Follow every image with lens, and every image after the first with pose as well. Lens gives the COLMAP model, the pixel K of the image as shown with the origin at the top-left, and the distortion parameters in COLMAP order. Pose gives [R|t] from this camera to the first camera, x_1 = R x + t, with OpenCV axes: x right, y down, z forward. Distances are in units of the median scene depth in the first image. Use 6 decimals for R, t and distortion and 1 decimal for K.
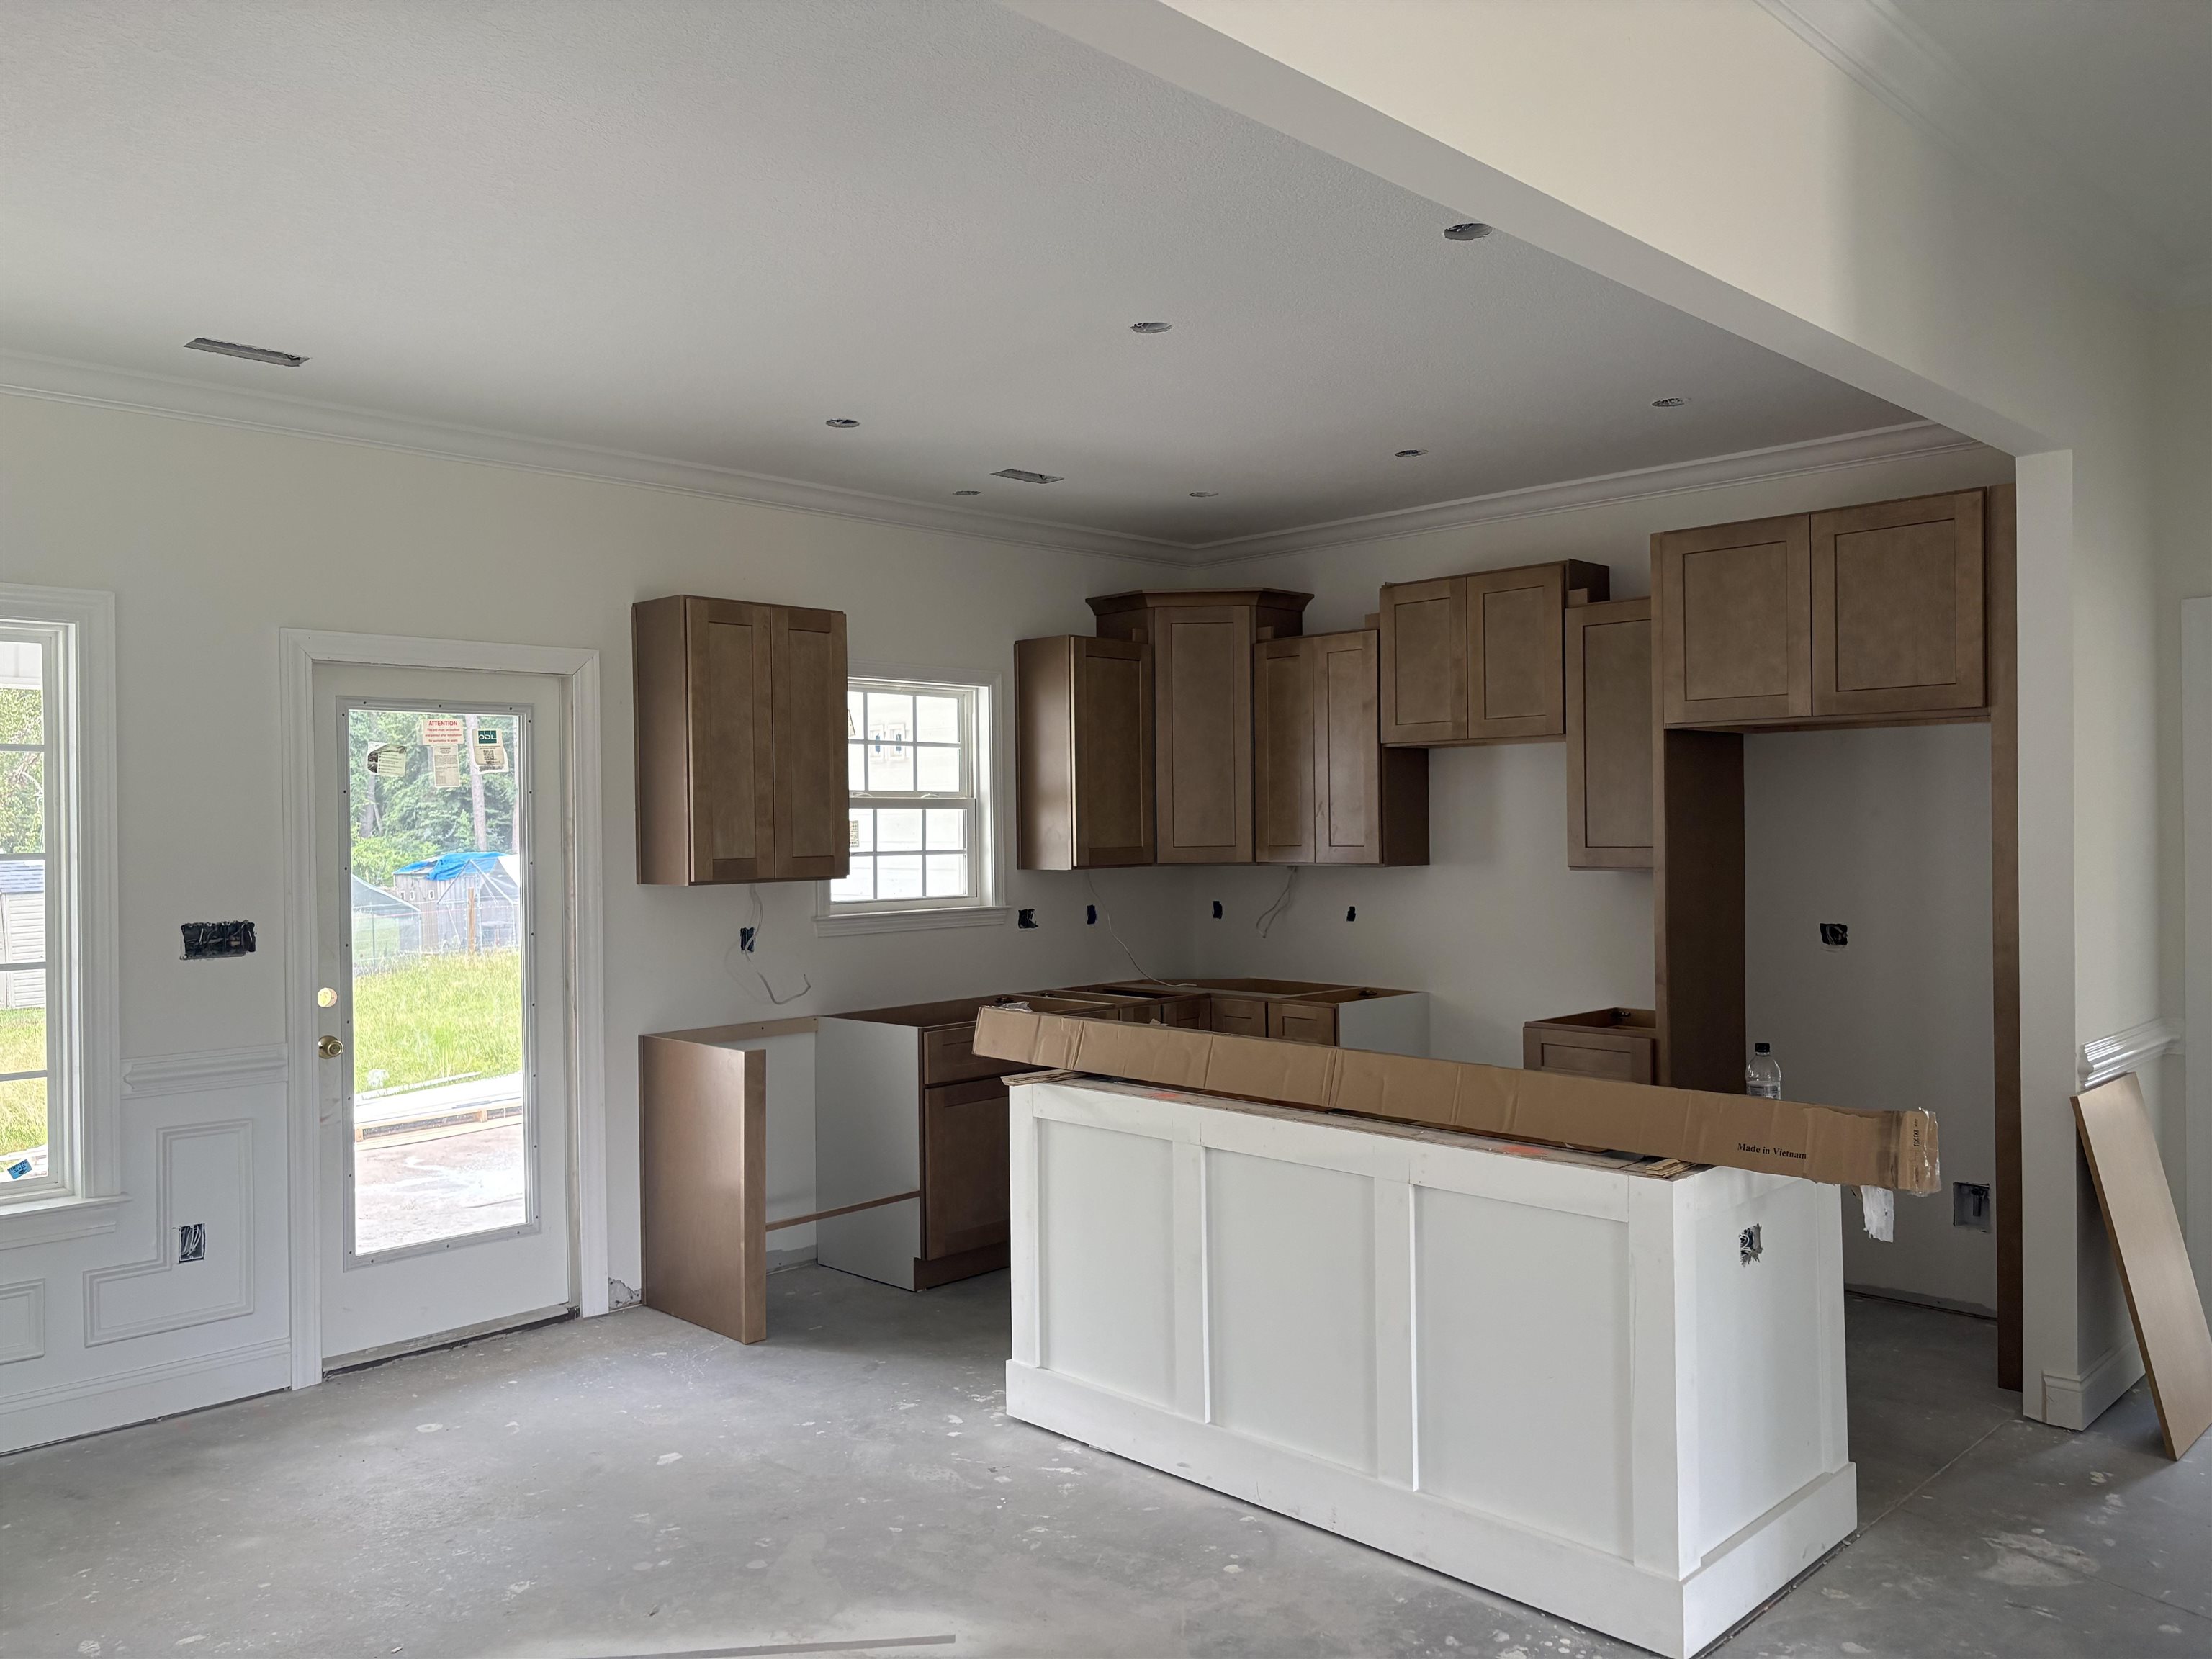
lens RADIAL K [[1696.1, 0, 1106.0], [0, 1696.1, 829.5], [0, 0, 1]] dist [0.090523, -0.083824]
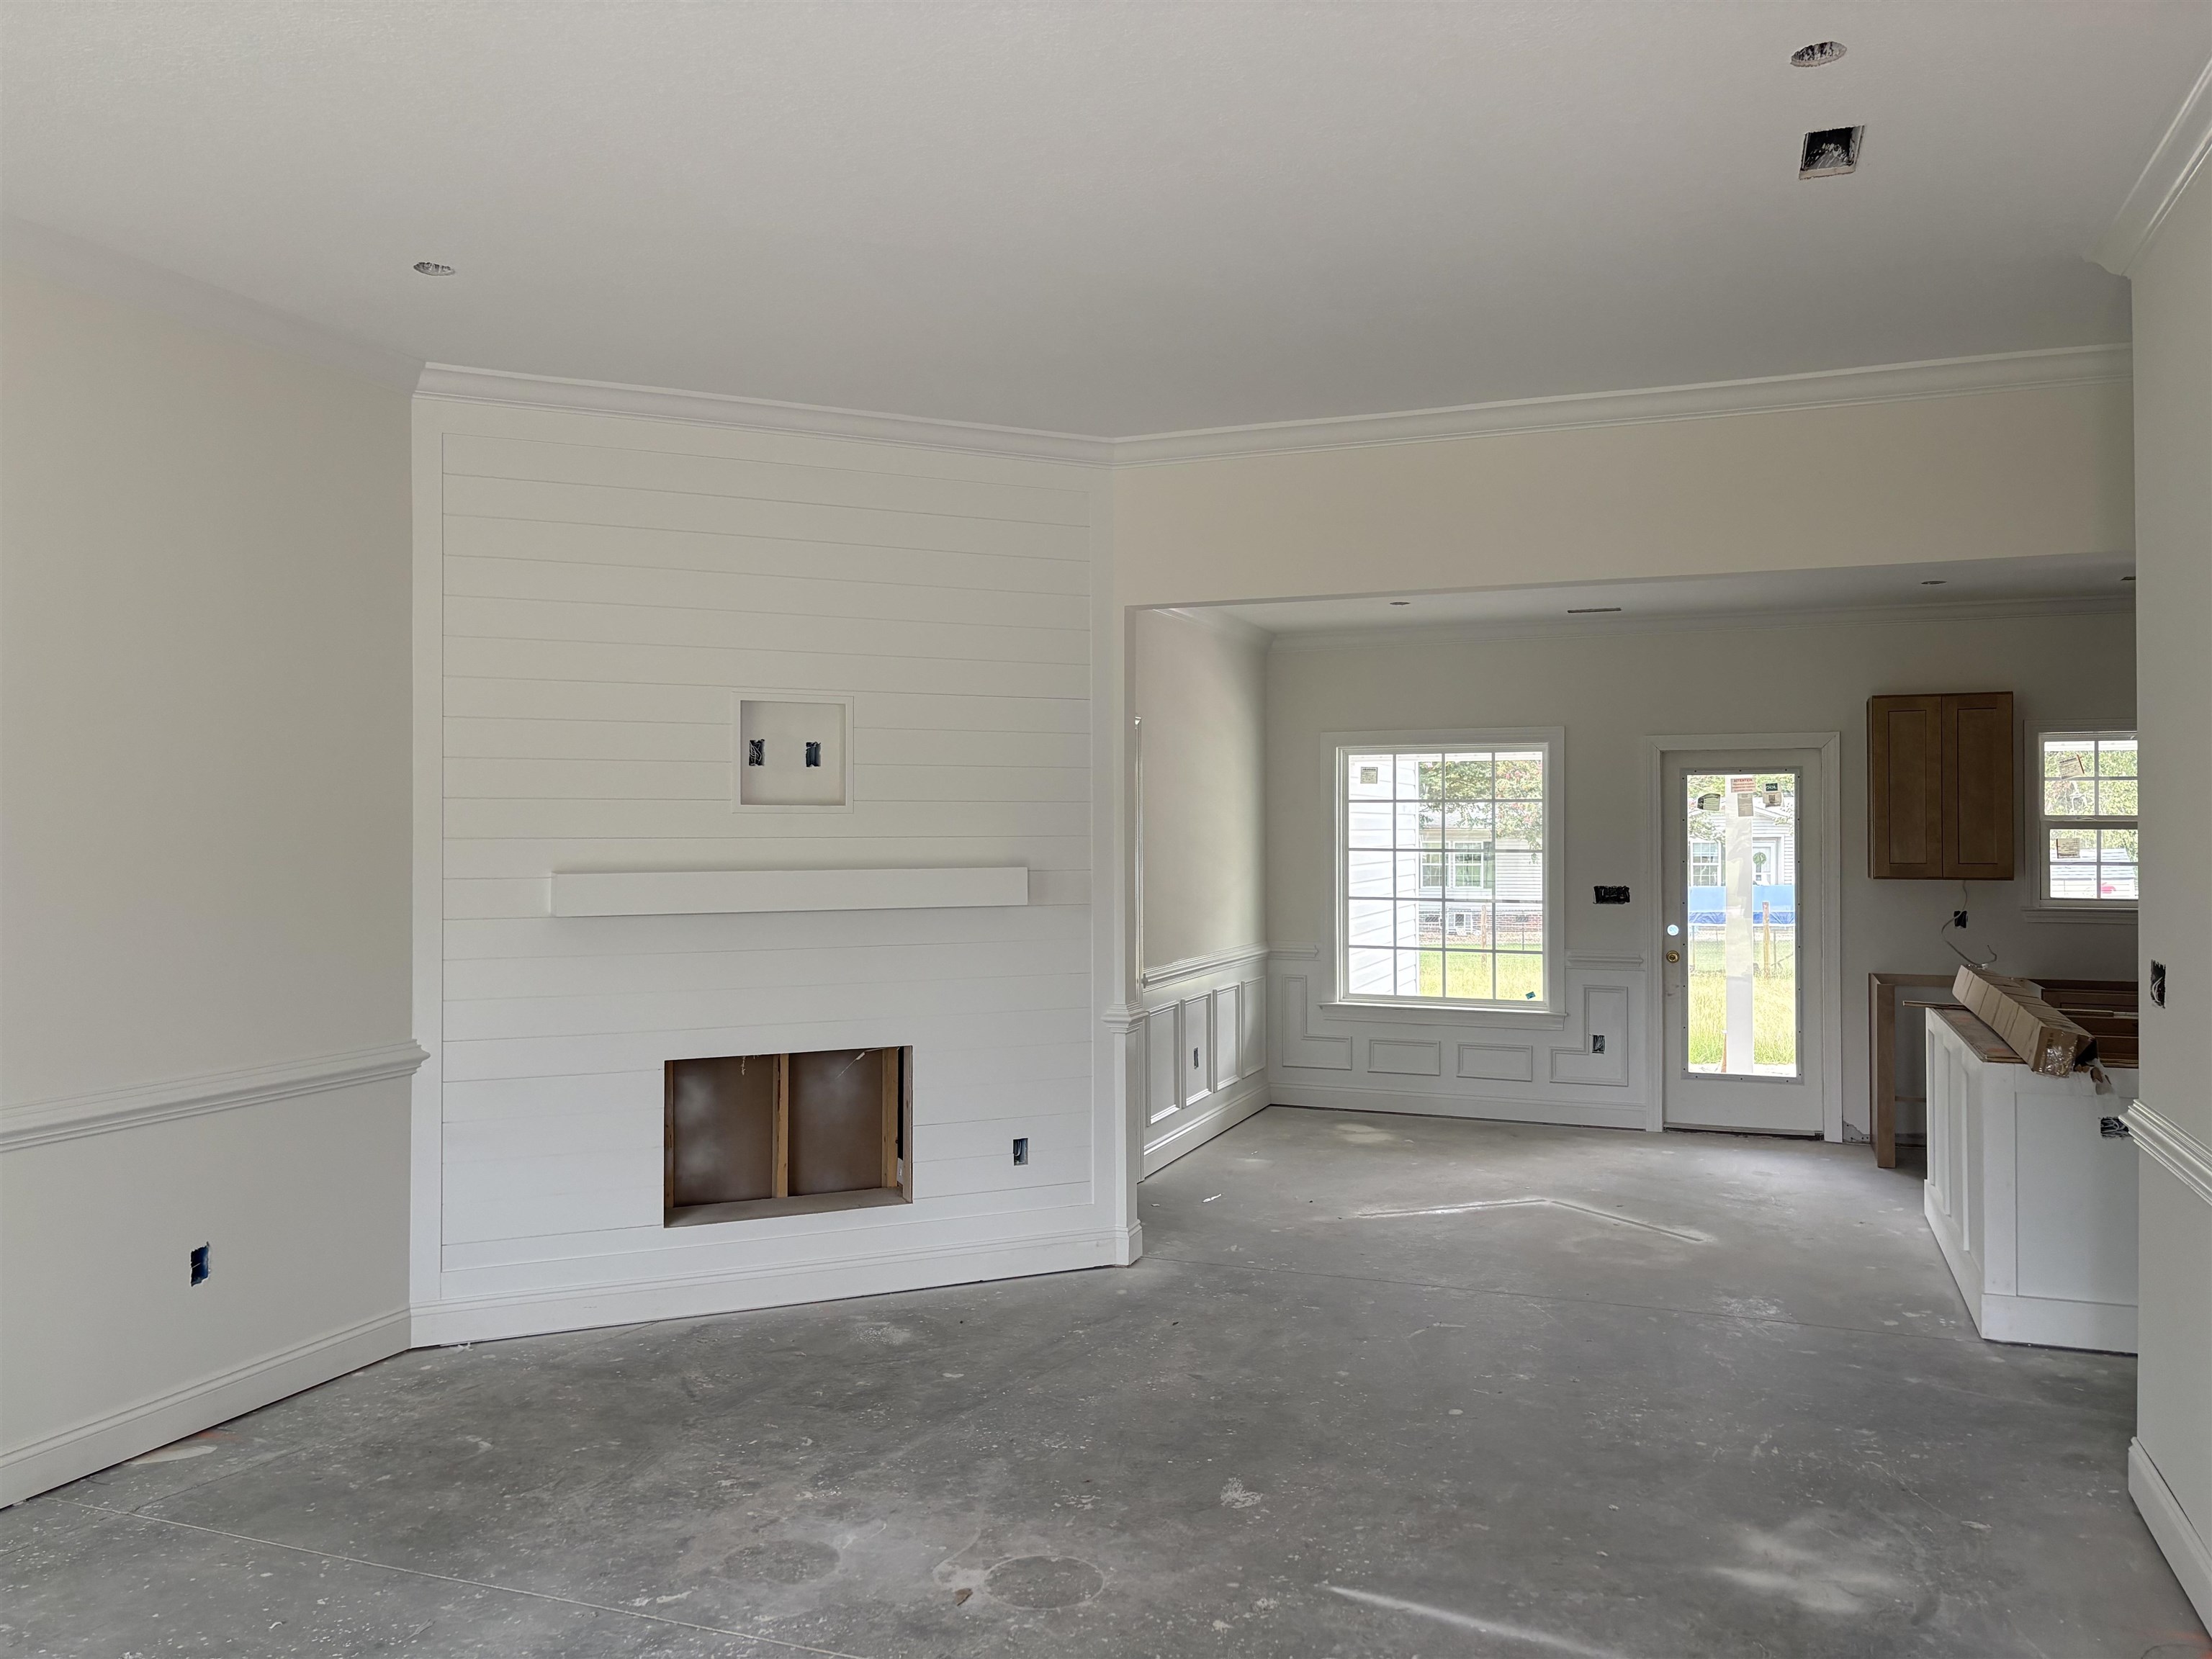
lens RADIAL K [[1696.1, 0, 1106.0], [0, 1696.1, 829.5], [0, 0, 1]] dist [0.090523, -0.083824]
pose [[0.396489, 0.005317, -0.918024, 0.982122], [-0.008452, 0.999962, 0.002141, -0.010231], [0.918000, 0.006911, 0.396519, -0.293053]]
